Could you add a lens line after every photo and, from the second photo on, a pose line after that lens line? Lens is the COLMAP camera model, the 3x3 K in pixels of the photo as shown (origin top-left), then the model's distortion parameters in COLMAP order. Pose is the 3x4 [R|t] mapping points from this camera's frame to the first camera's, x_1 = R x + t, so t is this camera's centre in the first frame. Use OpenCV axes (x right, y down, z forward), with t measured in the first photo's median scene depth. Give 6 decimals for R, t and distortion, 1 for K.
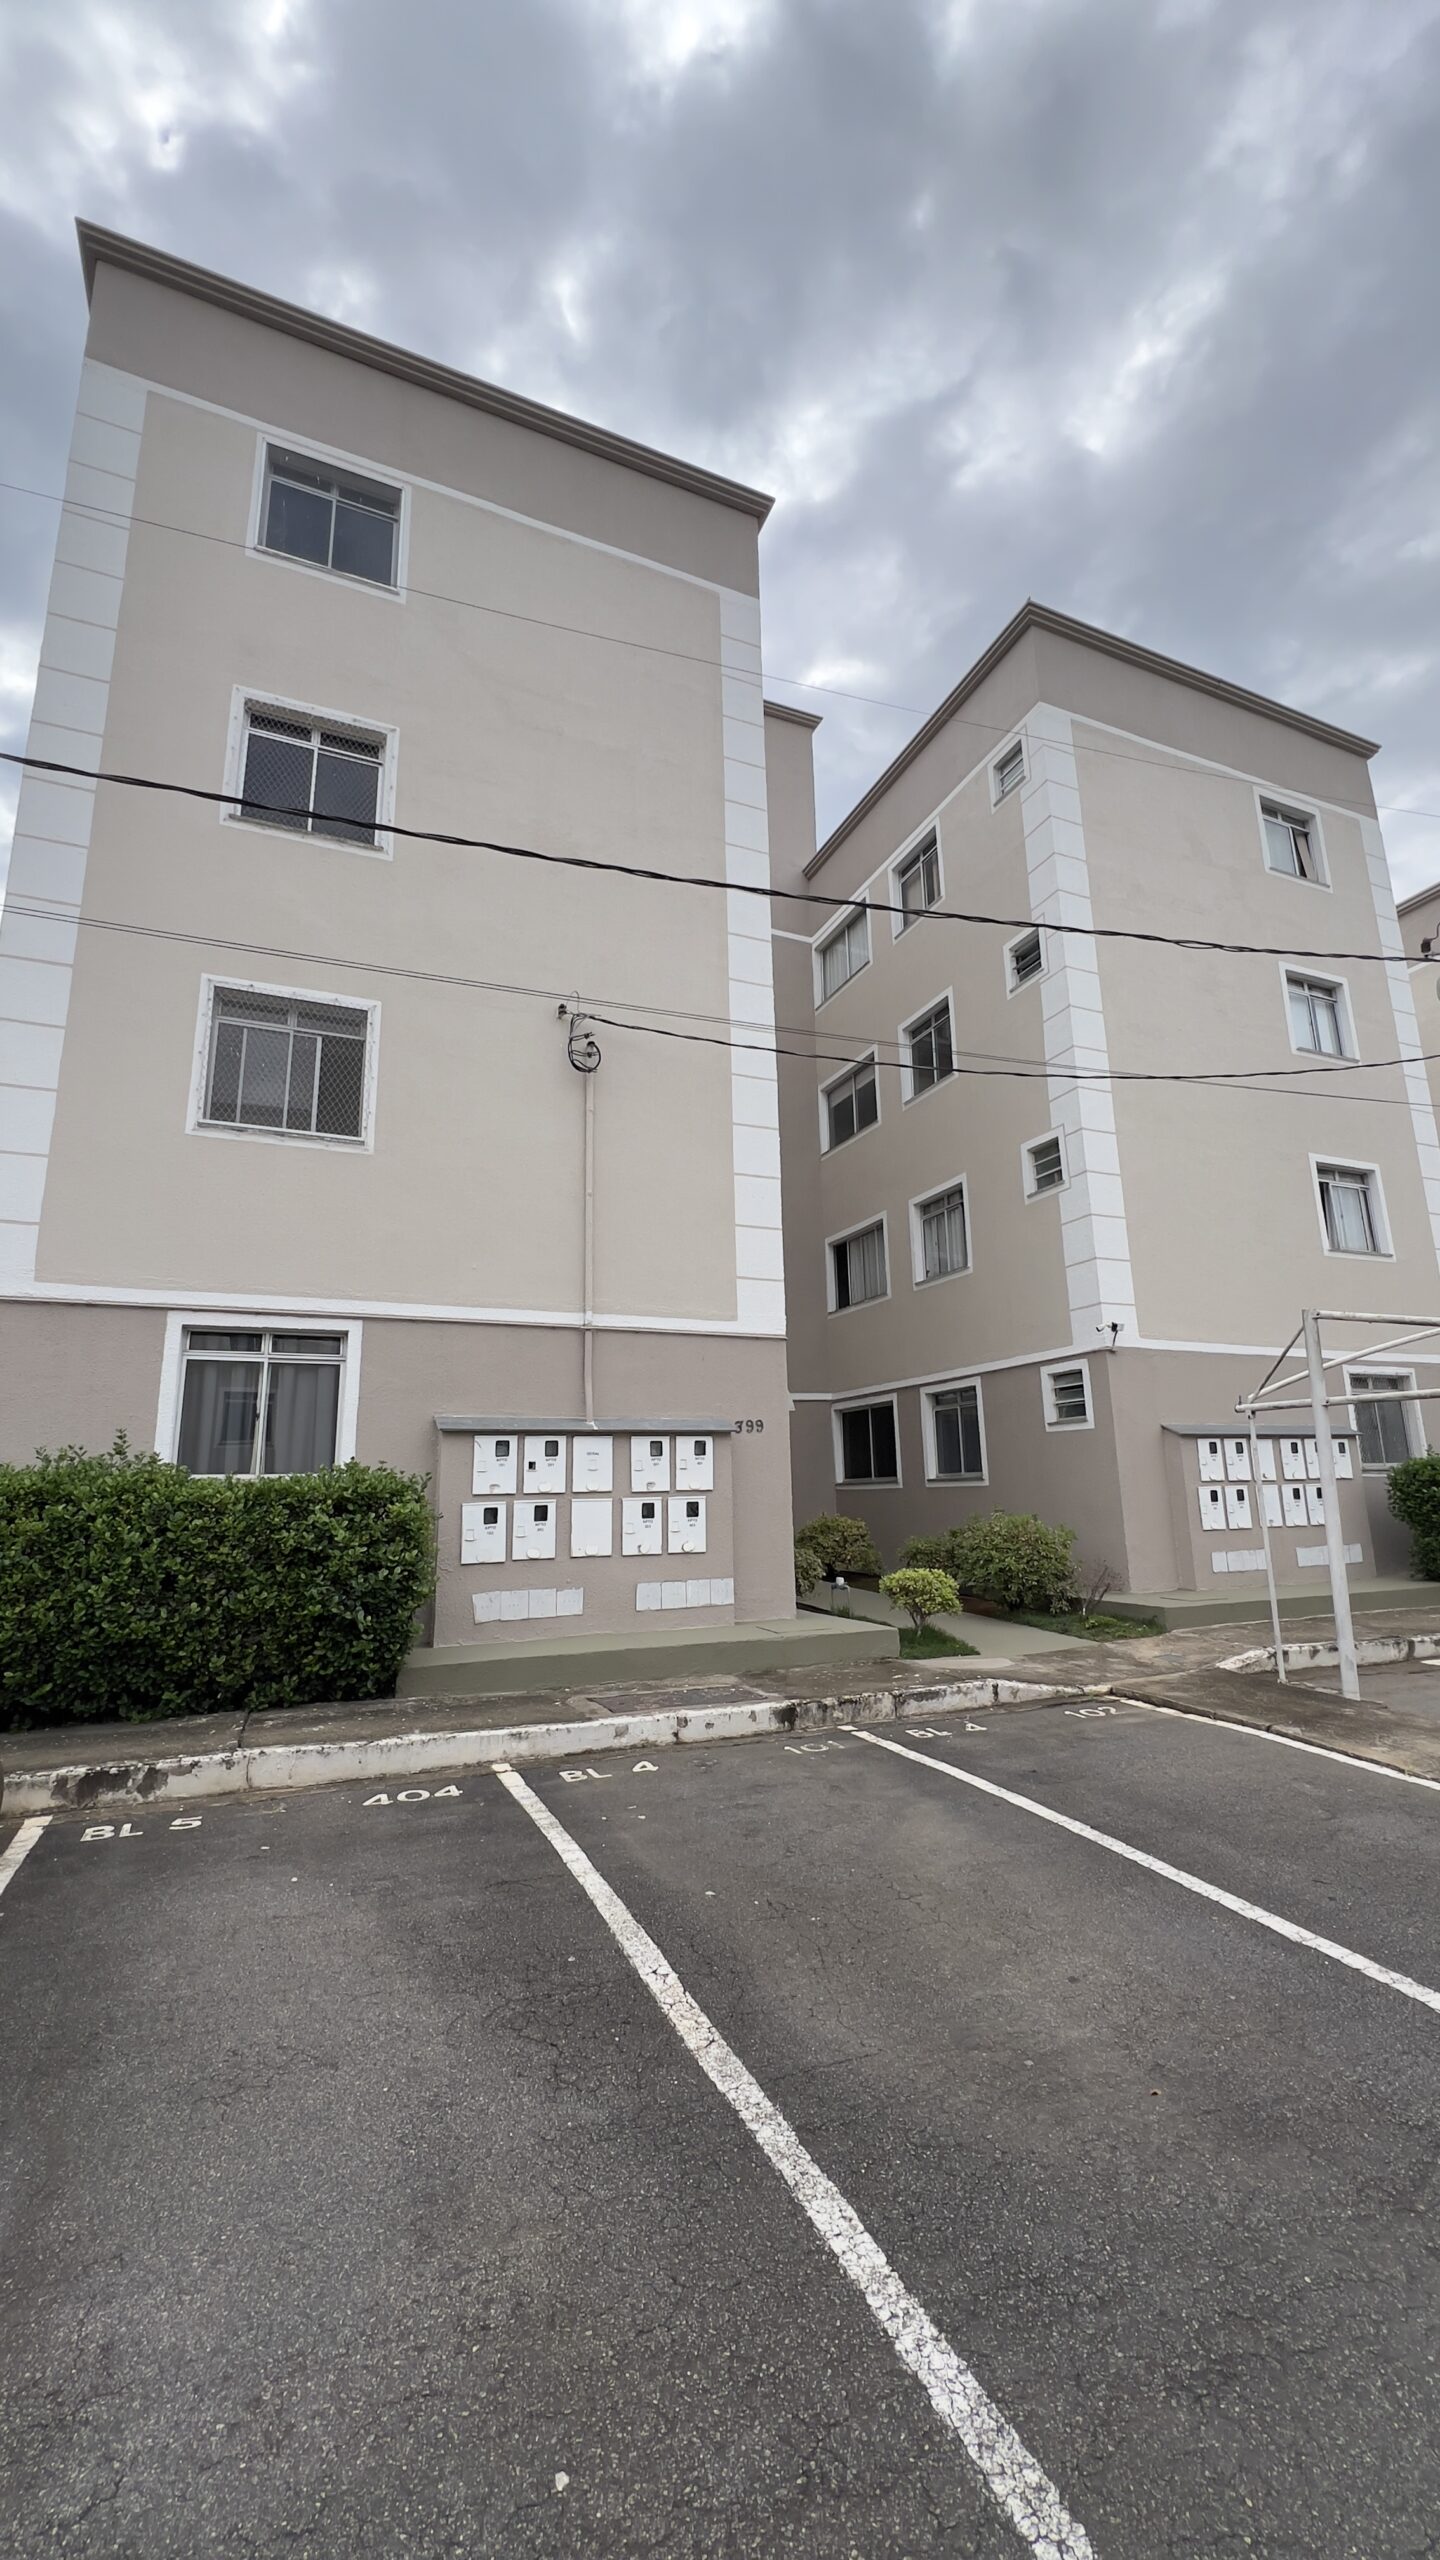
lens RADIAL K [[1026.0, 0, 725.8], [0, 1026.0, 1267.0], [0, 0, 1]] dist [-0.001773, 0.000343]
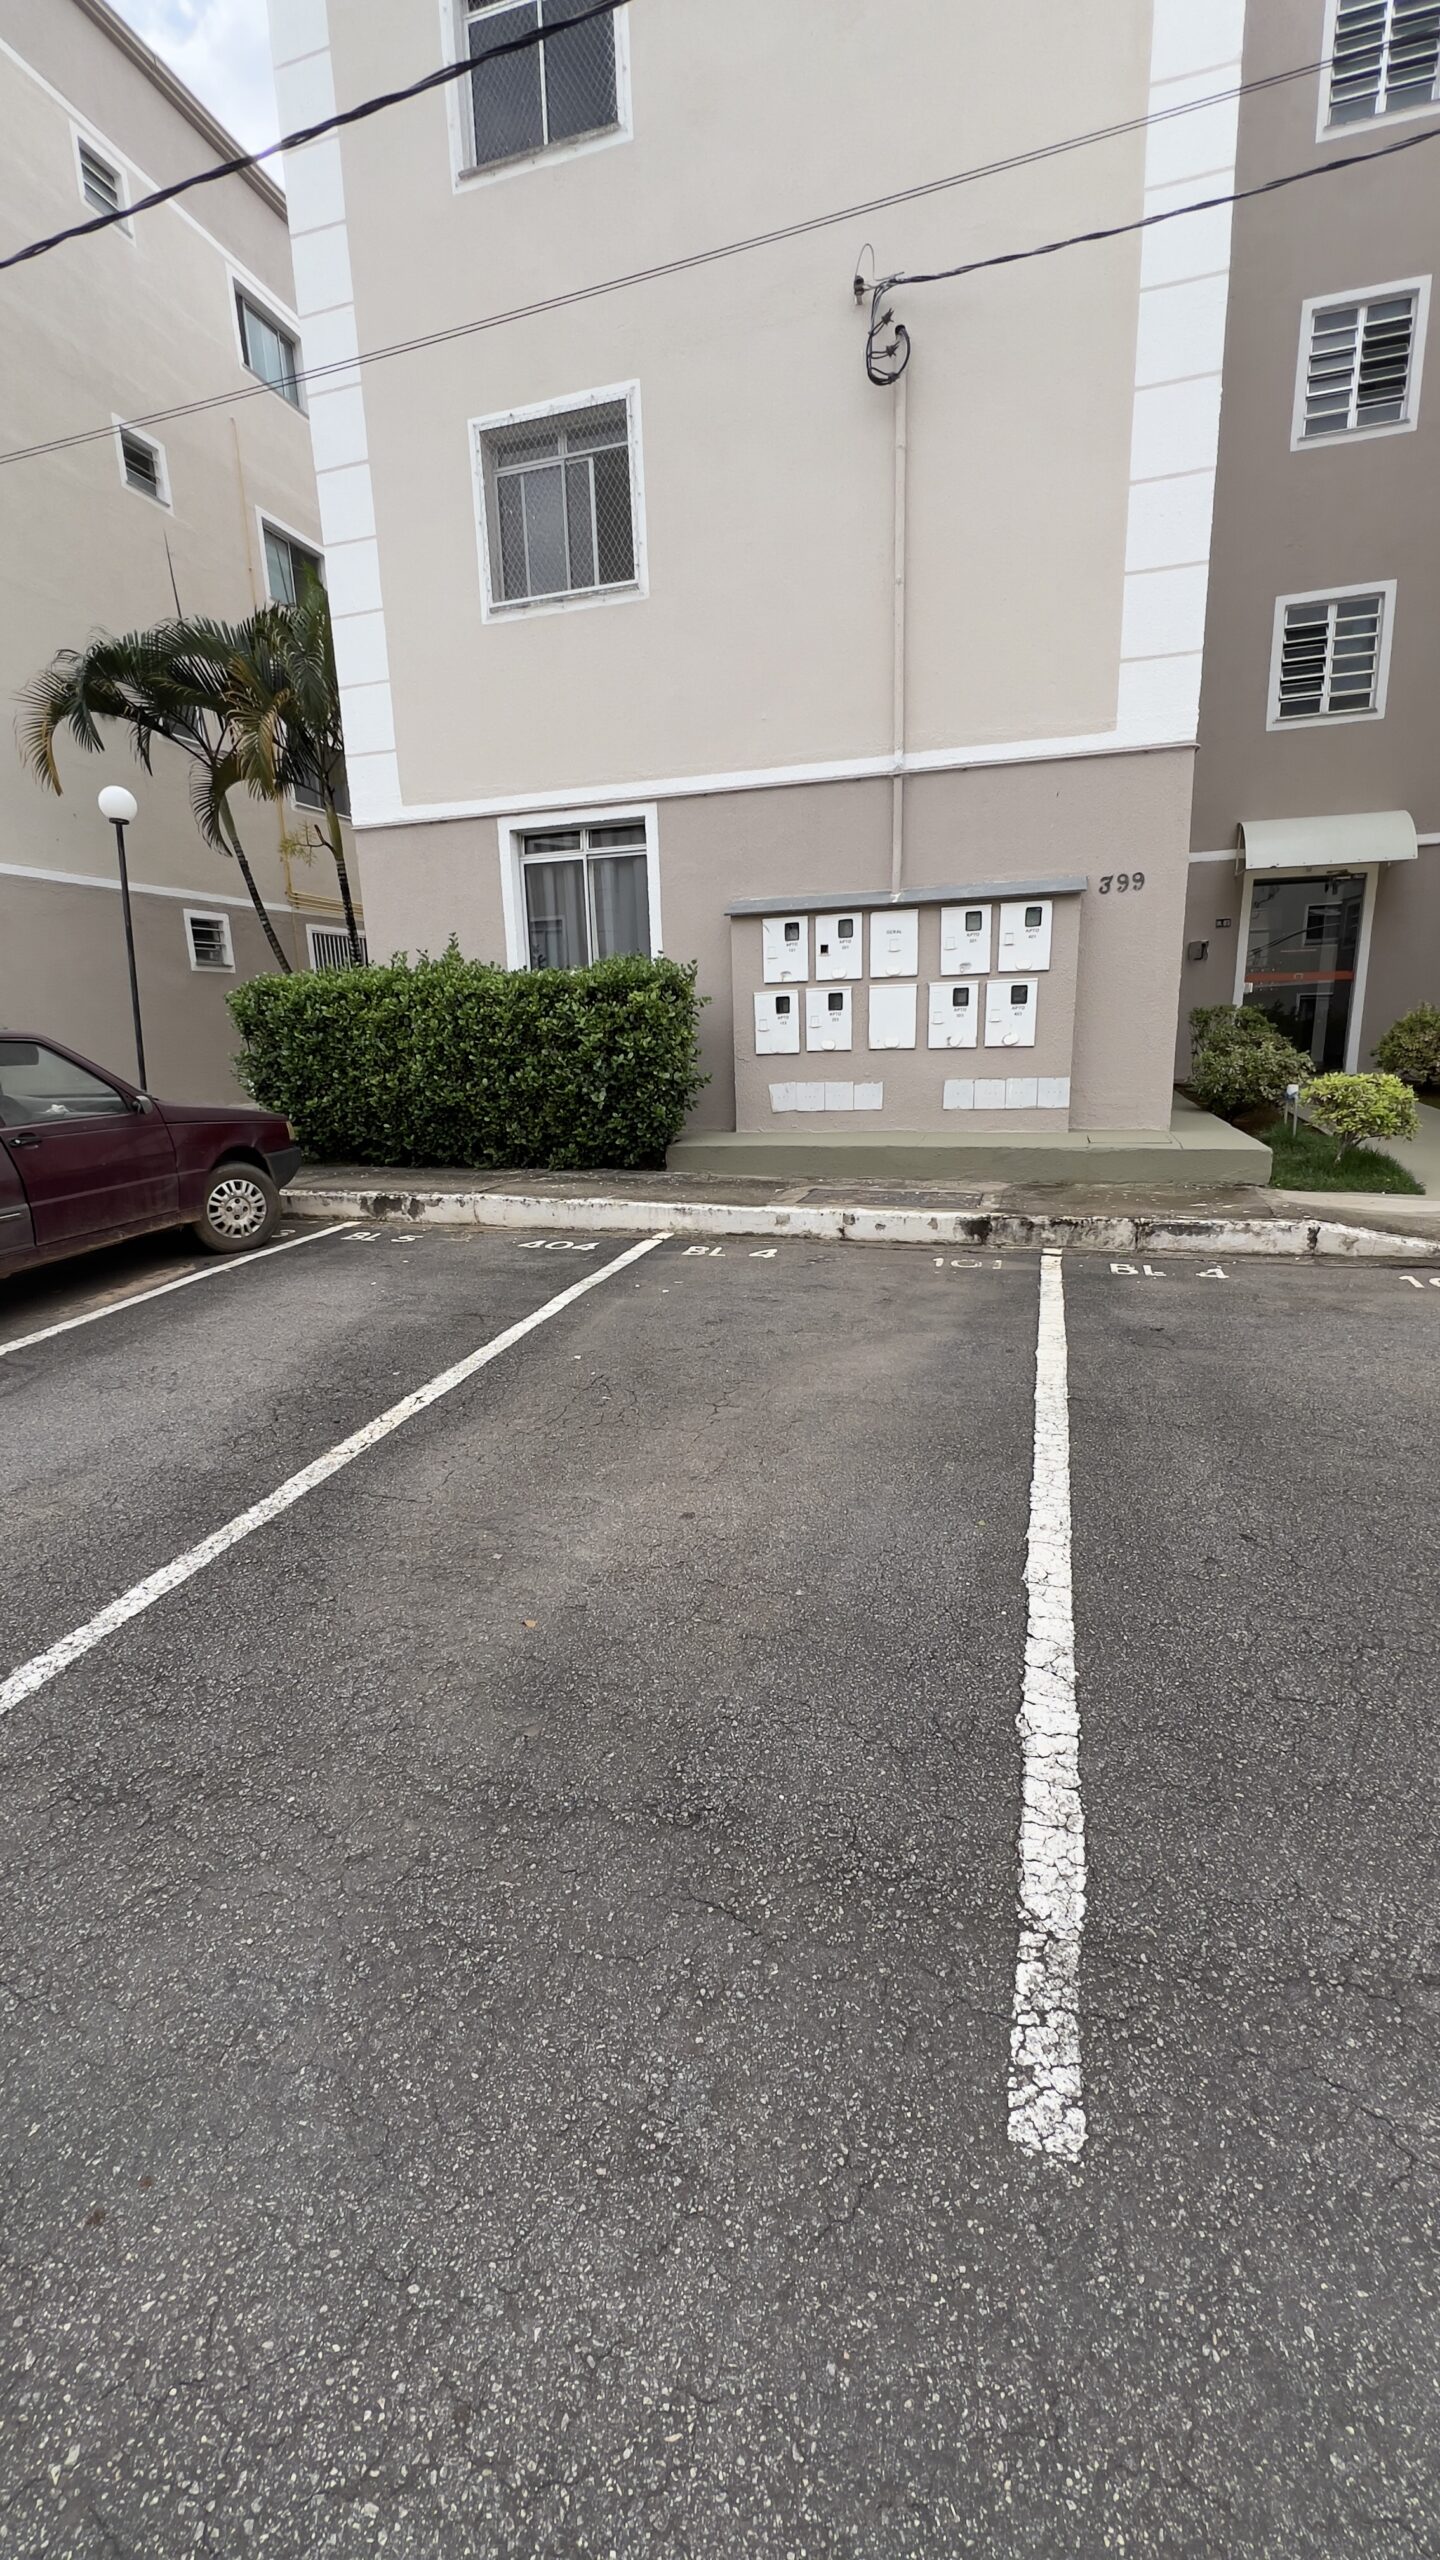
lens RADIAL K [[1026.0, 0, 712.1], [0, 1026.0, 1273.7], [0, 0, 1]] dist [-0.001773, 0.000343]
pose [[0.754241, 0.150402, -0.639140, 0.467749], [0.159451, 0.902318, 0.400498, 0.094778], [0.636943, -0.403983, 0.656583, 0.288109]]
